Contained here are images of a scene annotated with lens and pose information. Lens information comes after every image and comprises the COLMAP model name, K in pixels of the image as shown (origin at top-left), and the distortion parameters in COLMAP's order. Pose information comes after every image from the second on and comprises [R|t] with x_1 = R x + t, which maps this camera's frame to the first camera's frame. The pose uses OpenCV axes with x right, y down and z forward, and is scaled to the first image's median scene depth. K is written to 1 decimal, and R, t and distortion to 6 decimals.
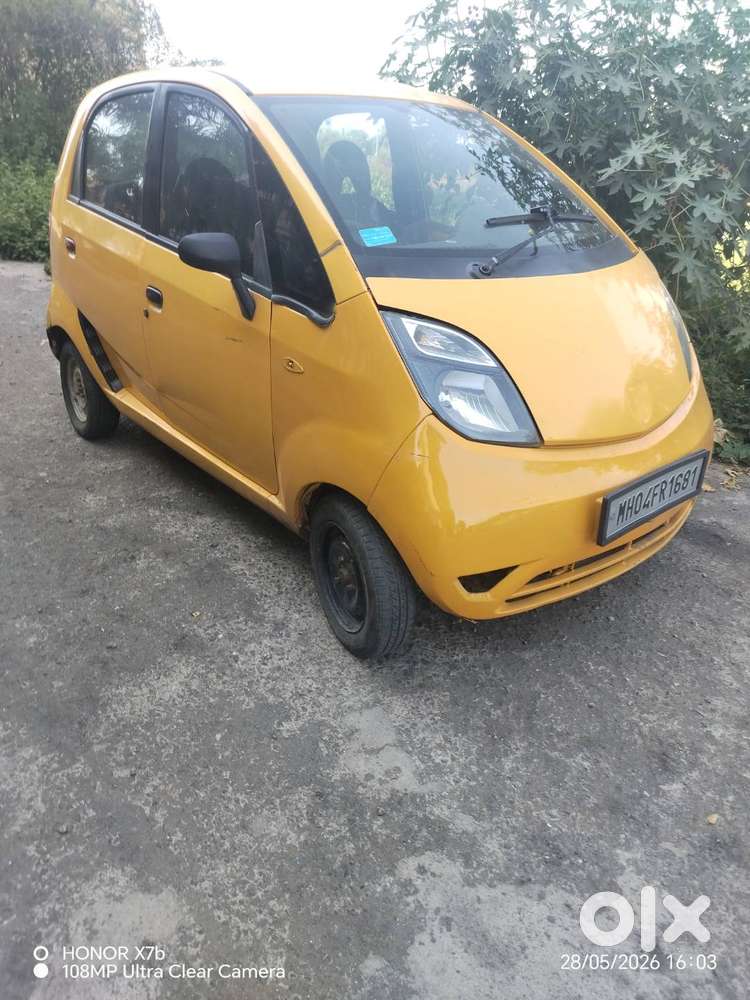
lens RADIAL K [[720.0, 0, 343.3], [0, 720.0, 502.5], [0, 0, 1]] dist [0.026471, -0.036617]
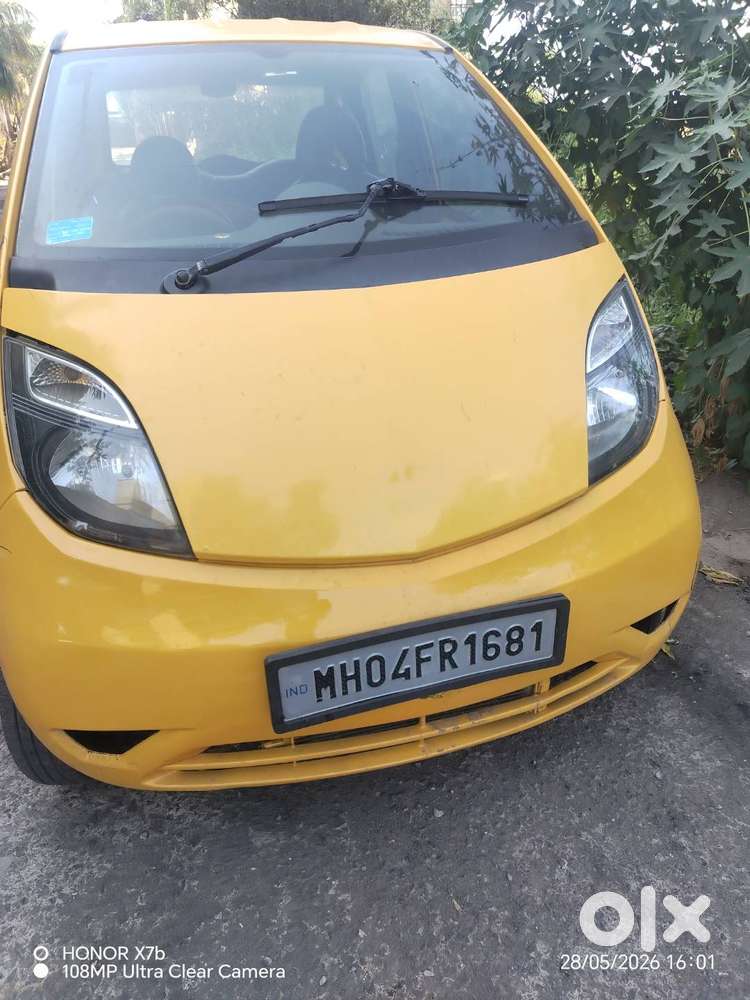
lens RADIAL K [[696.1, 0, 423.8], [0, 696.1, 472.7], [0, 0, 1]] dist [-0.000832, 0.002910]
pose [[0.911743, 0.135059, -0.387923, 0.647209], [-0.134960, 0.990465, 0.027639, -0.184220], [0.387957, 0.027155, 0.921277, 0.472015]]
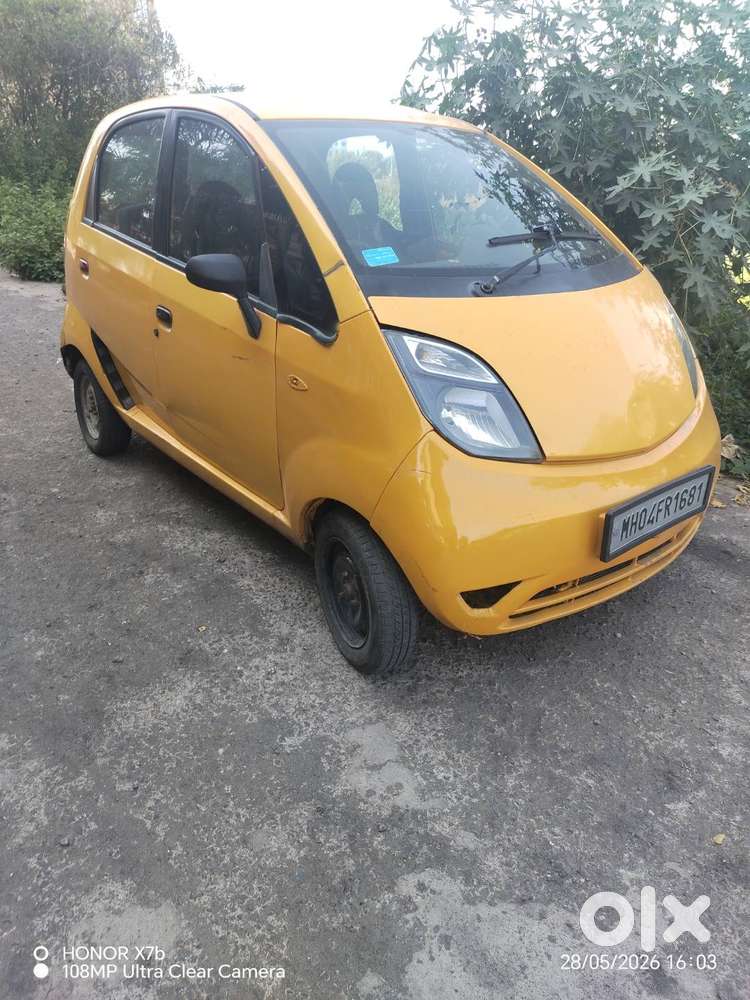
lens RADIAL K [[720.0, 0, 343.3], [0, 720.0, 502.5], [0, 0, 1]] dist [0.026471, -0.036617]
pose [[0.999750, 0.000637, -0.022338, 0.017459], [-0.001160, 0.999725, -0.023412, 0.001905], [0.022317, 0.023432, 0.999476, -0.007135]]
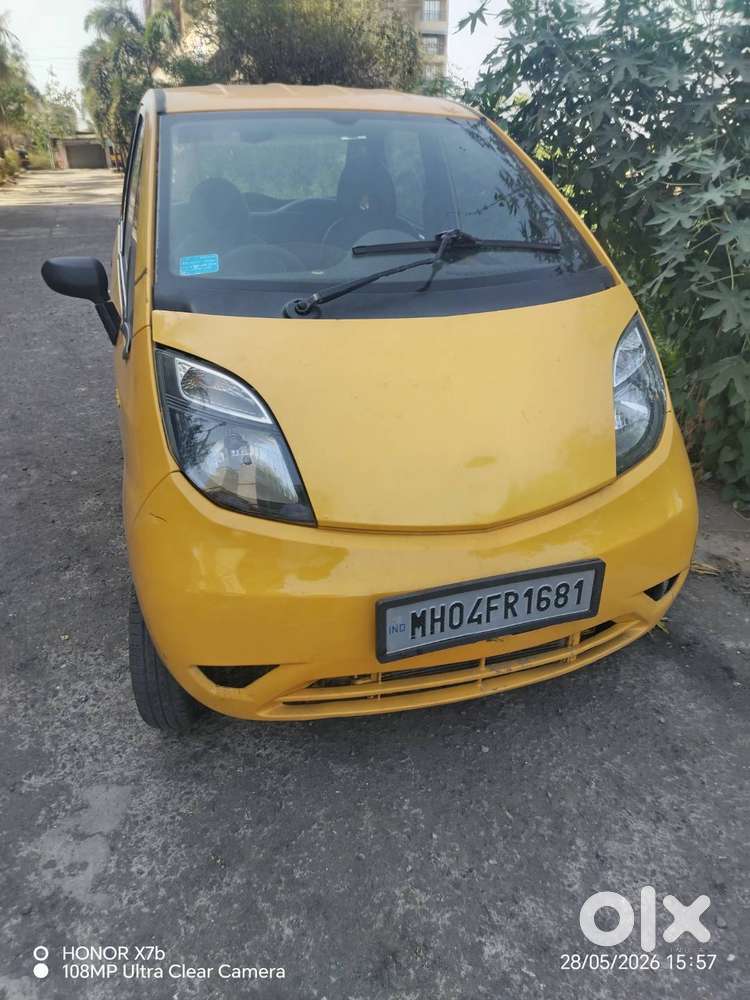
lens RADIAL K [[709.5, 0, 411.8], [0, 709.5, 487.9], [0, 0, 1]] dist [0.007578, -0.001503]
pose [[0.929810, 0.133440, -0.342997, 0.603820], [-0.143033, 0.989714, -0.002699, -0.124902], [0.339109, 0.051570, 0.939332, 0.264933]]
